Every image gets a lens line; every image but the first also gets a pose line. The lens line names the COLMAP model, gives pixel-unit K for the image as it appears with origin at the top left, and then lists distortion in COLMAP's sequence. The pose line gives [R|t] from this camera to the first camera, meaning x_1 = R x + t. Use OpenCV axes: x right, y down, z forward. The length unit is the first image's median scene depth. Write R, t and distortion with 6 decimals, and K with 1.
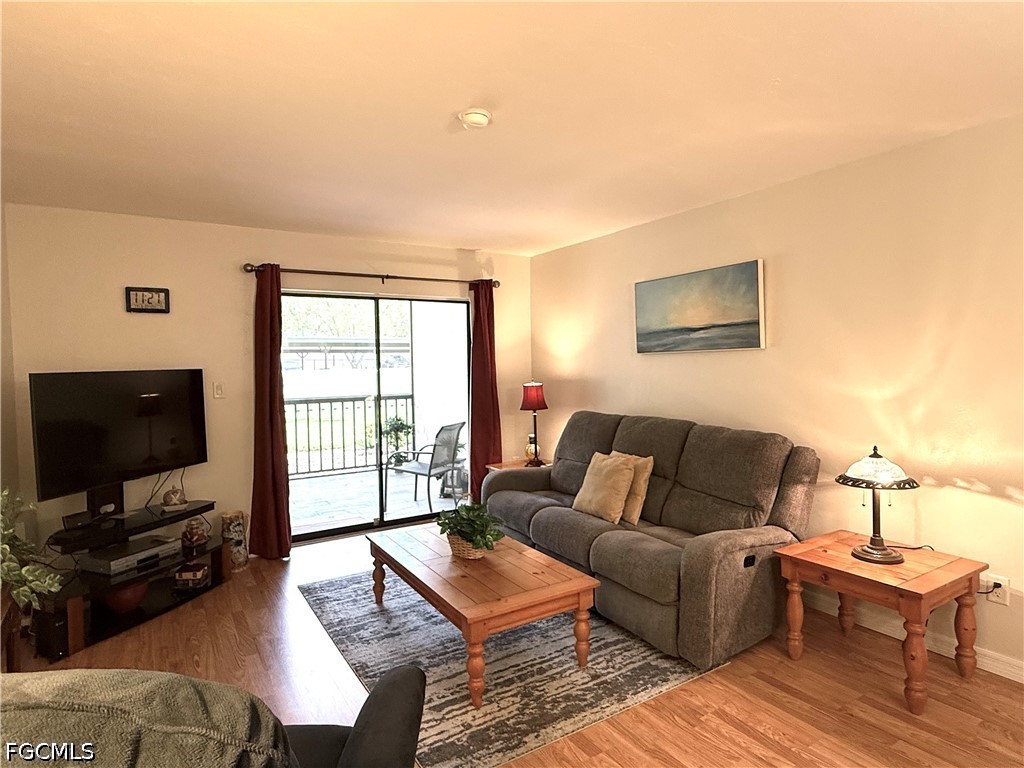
lens RADIAL K [[573.4, 0, 517.1], [0, 573.4, 380.5], [0, 0, 1]] dist [0.002914, 0.002012]
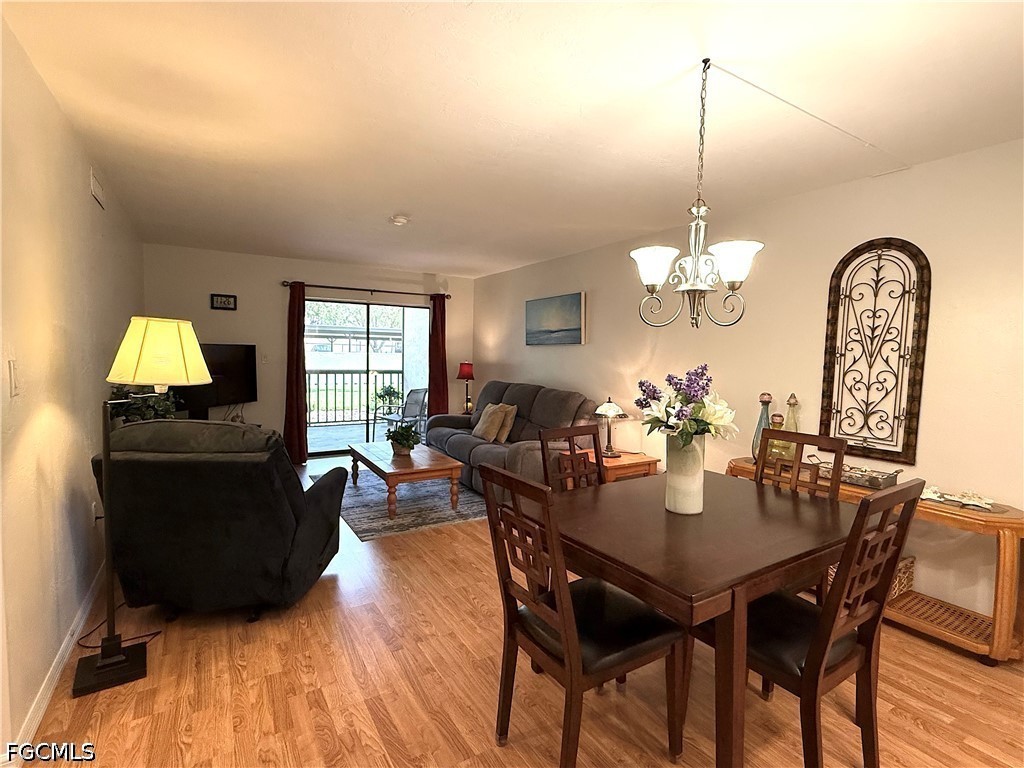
lens RADIAL K [[496.6, 0, 517.2], [0, 496.6, 379.8], [0, 0, 1]] dist [0.003480, -0.000859]
pose [[0.999315, 0.036485, -0.006150, 0.221954], [-0.036340, 0.999094, 0.022146, 0.021504], [0.006953, -0.021907, 0.999736, -0.437153]]
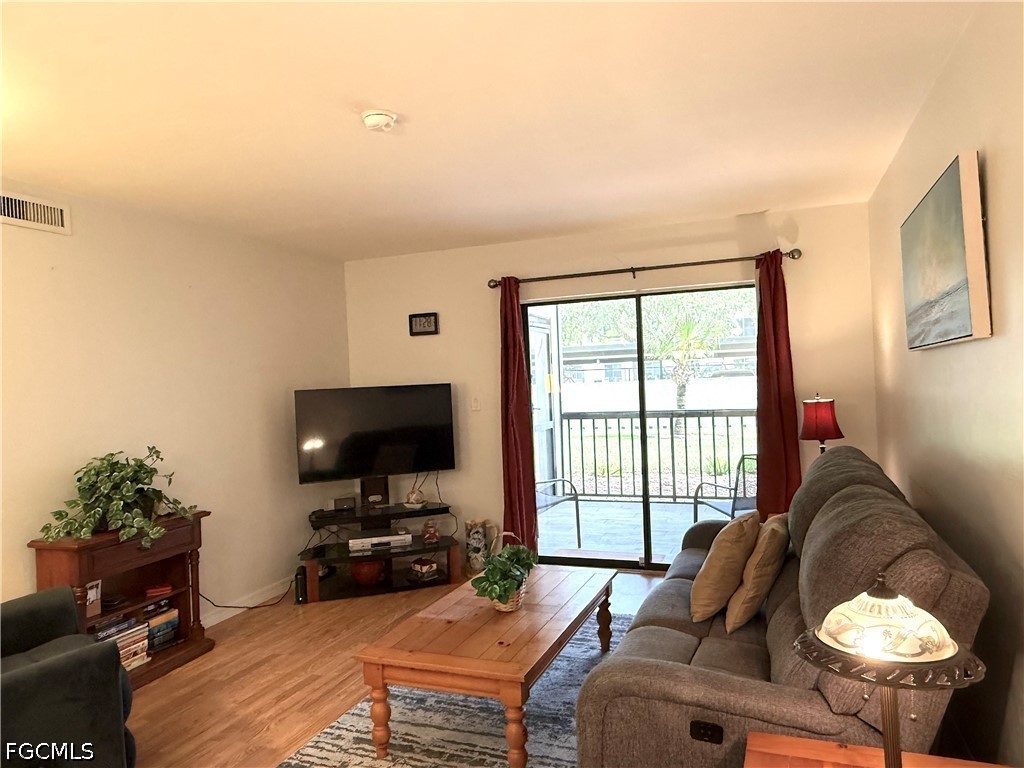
lens RADIAL K [[685.4, 0, 515.9], [0, 685.4, 388.7], [0, 0, 1]] dist [-0.009705, -0.003831]
pose [[0.600213, -0.001750, -0.799838, 0.580080], [0.003325, 0.999994, 0.000307, -0.010365], [0.799833, -0.002844, 0.600216, 0.327776]]
